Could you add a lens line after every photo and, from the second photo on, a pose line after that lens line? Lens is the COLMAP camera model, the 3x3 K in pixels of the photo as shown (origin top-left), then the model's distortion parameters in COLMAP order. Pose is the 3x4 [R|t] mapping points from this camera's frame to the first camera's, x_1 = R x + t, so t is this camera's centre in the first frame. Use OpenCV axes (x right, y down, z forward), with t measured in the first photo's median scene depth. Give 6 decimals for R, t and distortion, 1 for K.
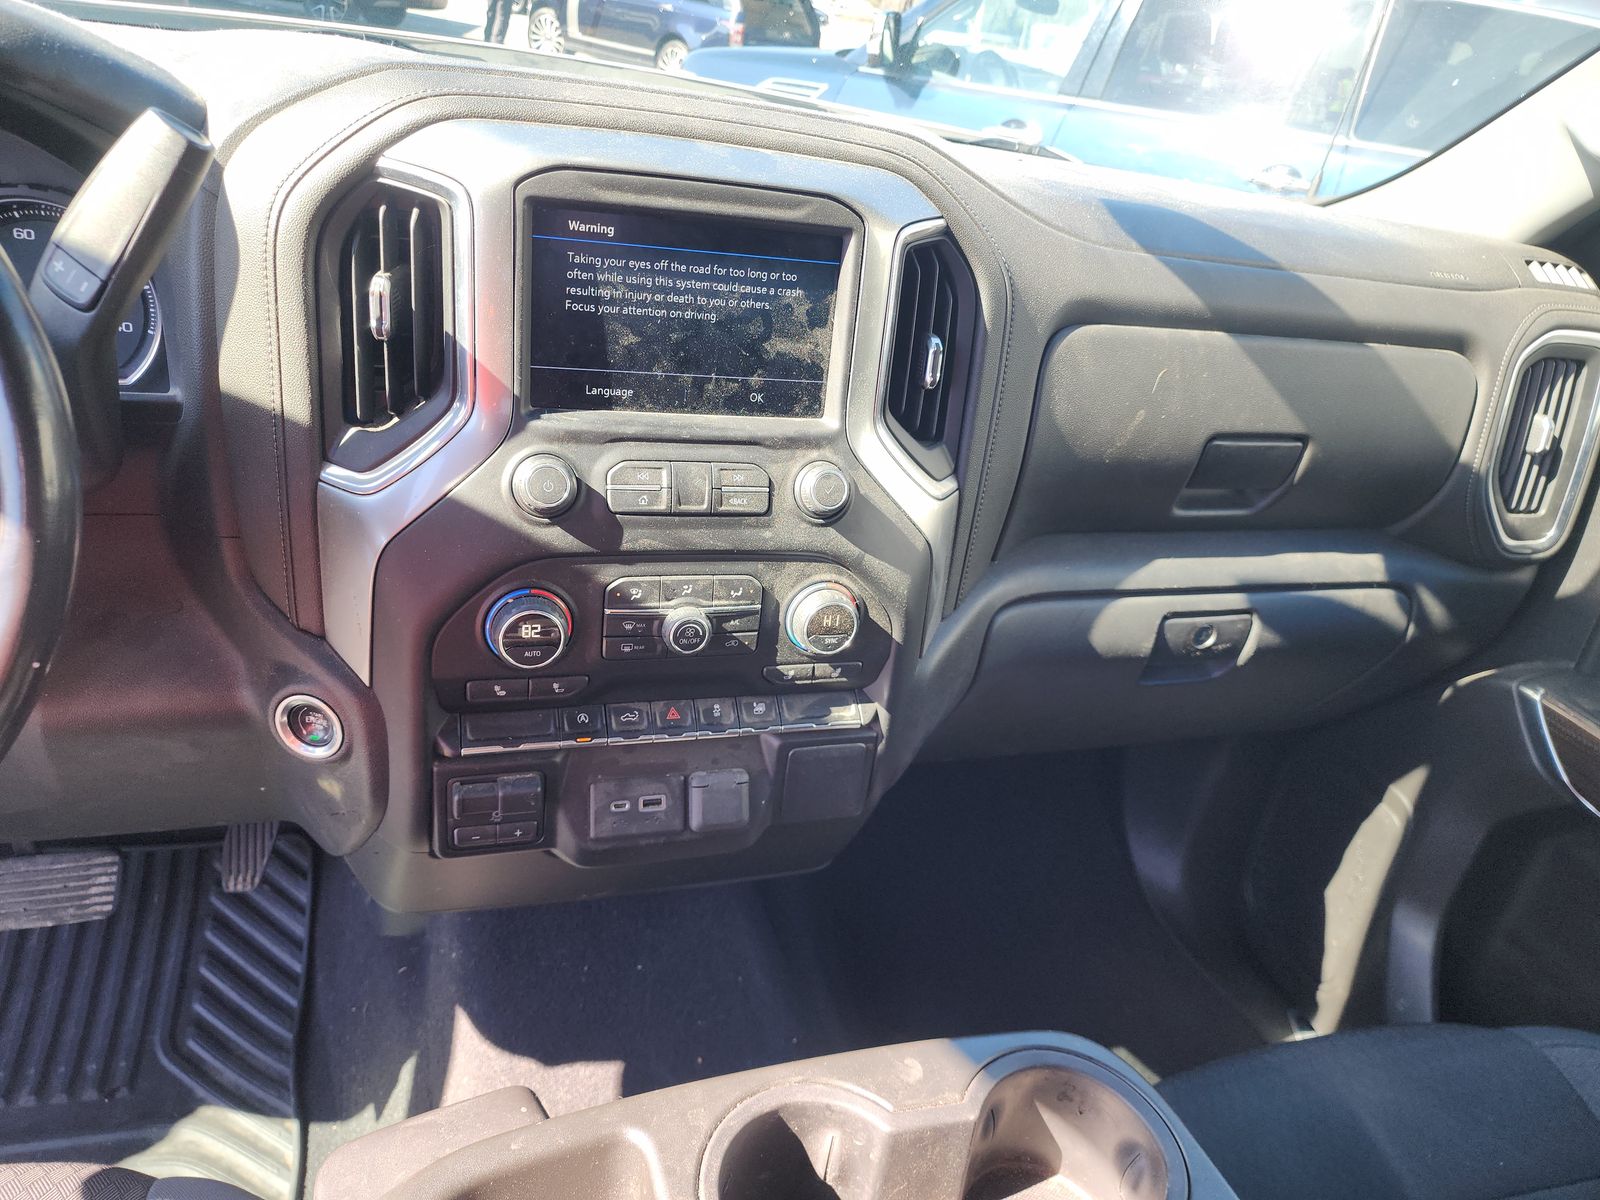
lens RADIAL K [[1056.8, 0, 800.0], [0, 1056.8, 600.0], [0, 0, 1]] dist [0.025324, -0.002009]
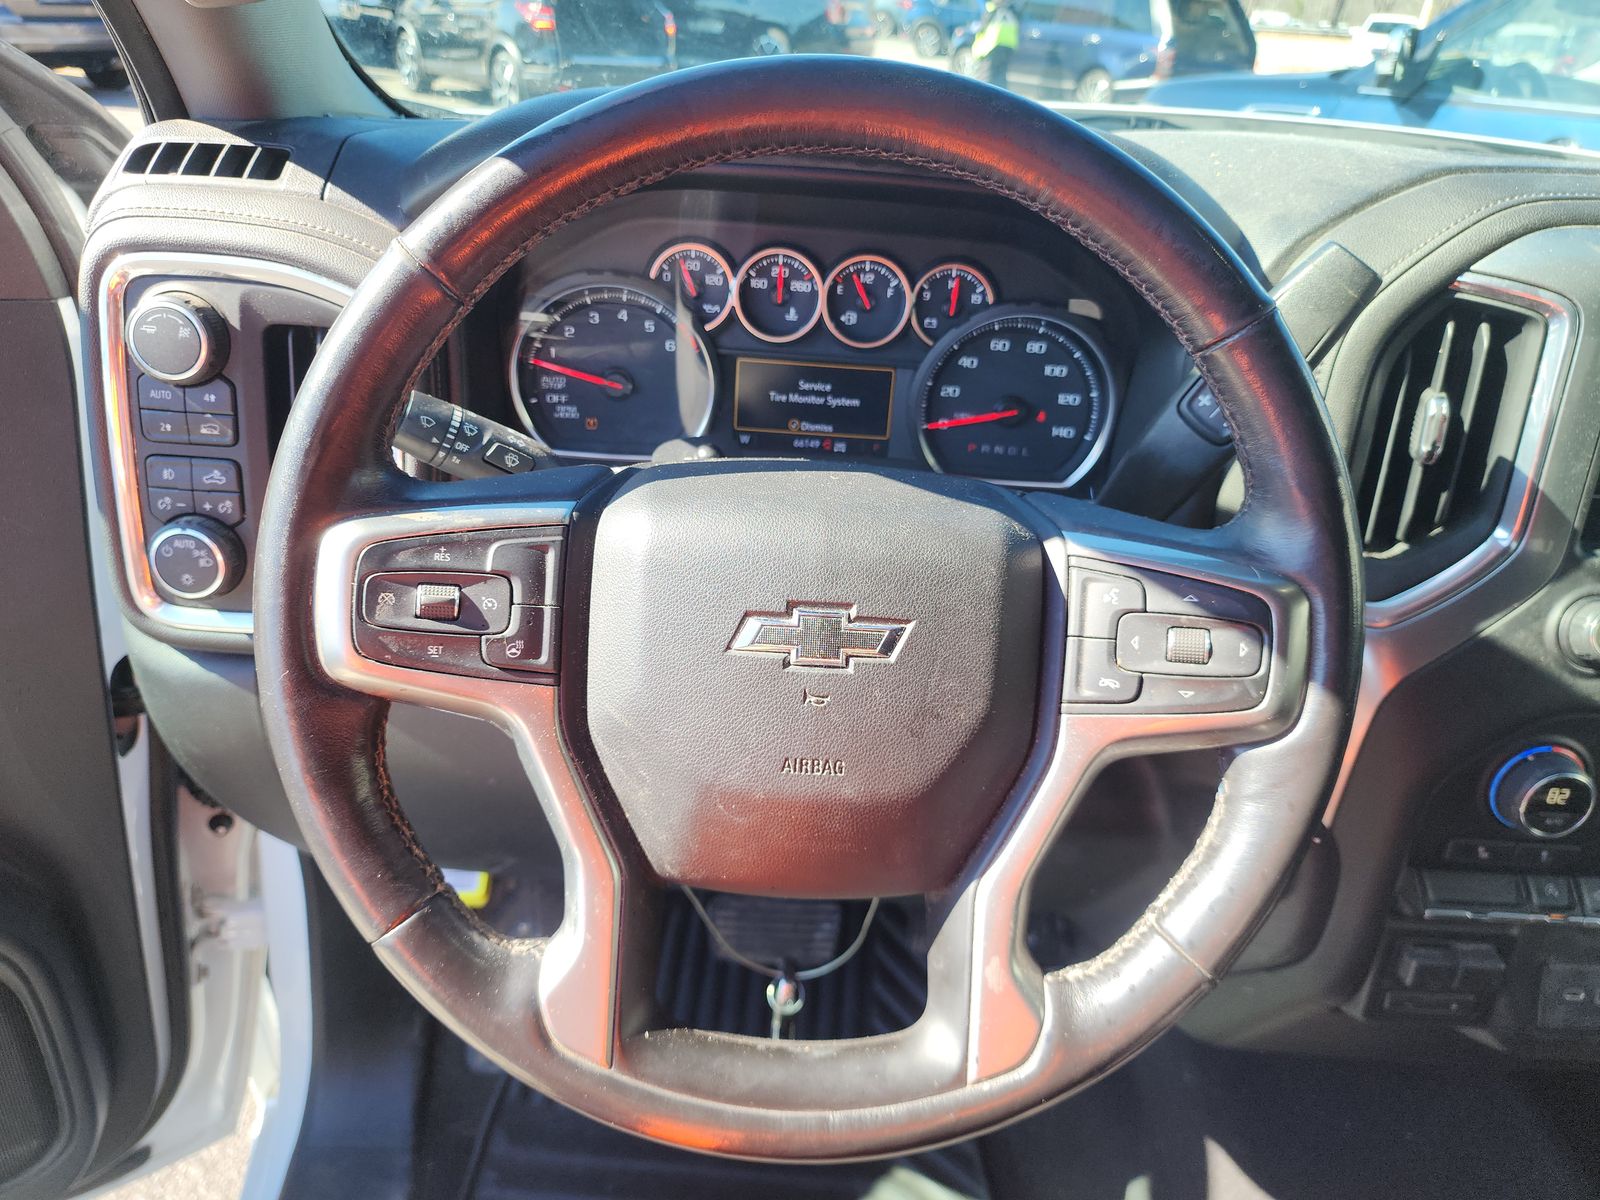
lens RADIAL K [[1077.9, 0, 800.0], [0, 1077.9, 600.0], [0, 0, 1]] dist [-0.002430, -0.003855]
pose [[0.943571, 0.078855, -0.321644, -0.526491], [-0.088889, 0.995903, -0.016606, -0.056668], [0.319017, 0.044260, 0.946715, -0.044079]]
